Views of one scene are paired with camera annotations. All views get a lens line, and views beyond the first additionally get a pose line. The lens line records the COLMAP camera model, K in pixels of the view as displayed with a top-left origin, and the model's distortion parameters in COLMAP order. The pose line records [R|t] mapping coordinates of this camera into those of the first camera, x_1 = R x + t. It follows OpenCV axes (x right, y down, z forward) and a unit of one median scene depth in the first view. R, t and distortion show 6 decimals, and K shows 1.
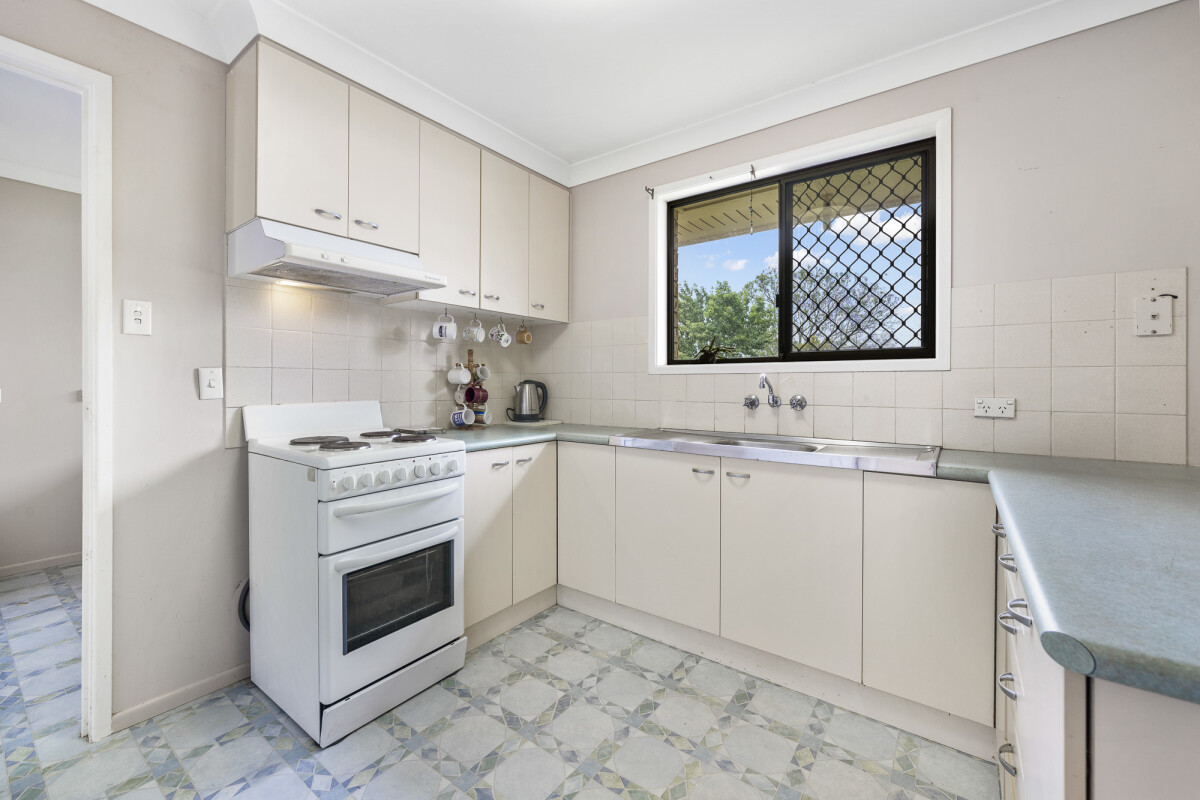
lens RADIAL K [[481.7, 0, 599.5], [0, 481.7, 391.1], [0, 0, 1]] dist [-0.001954, -0.000045]
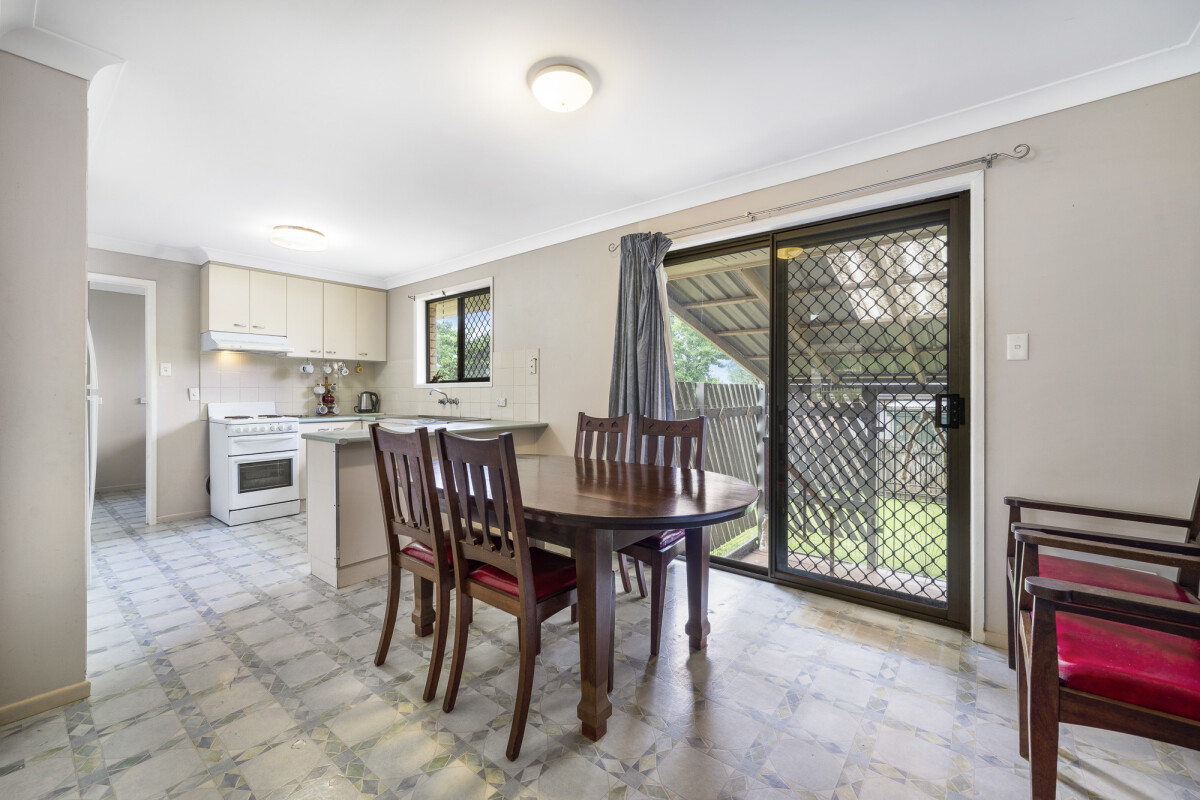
lens RADIAL K [[483.1, 0, 600.0], [0, 483.1, 400.0], [0, 0, 1]] dist [0.001145, 0.000159]
pose [[0.998900, -0.005748, -0.046538, 1.078309], [0.005762, 0.999983, 0.000171, 0.019349], [0.046536, -0.000439, 0.998917, -1.075995]]
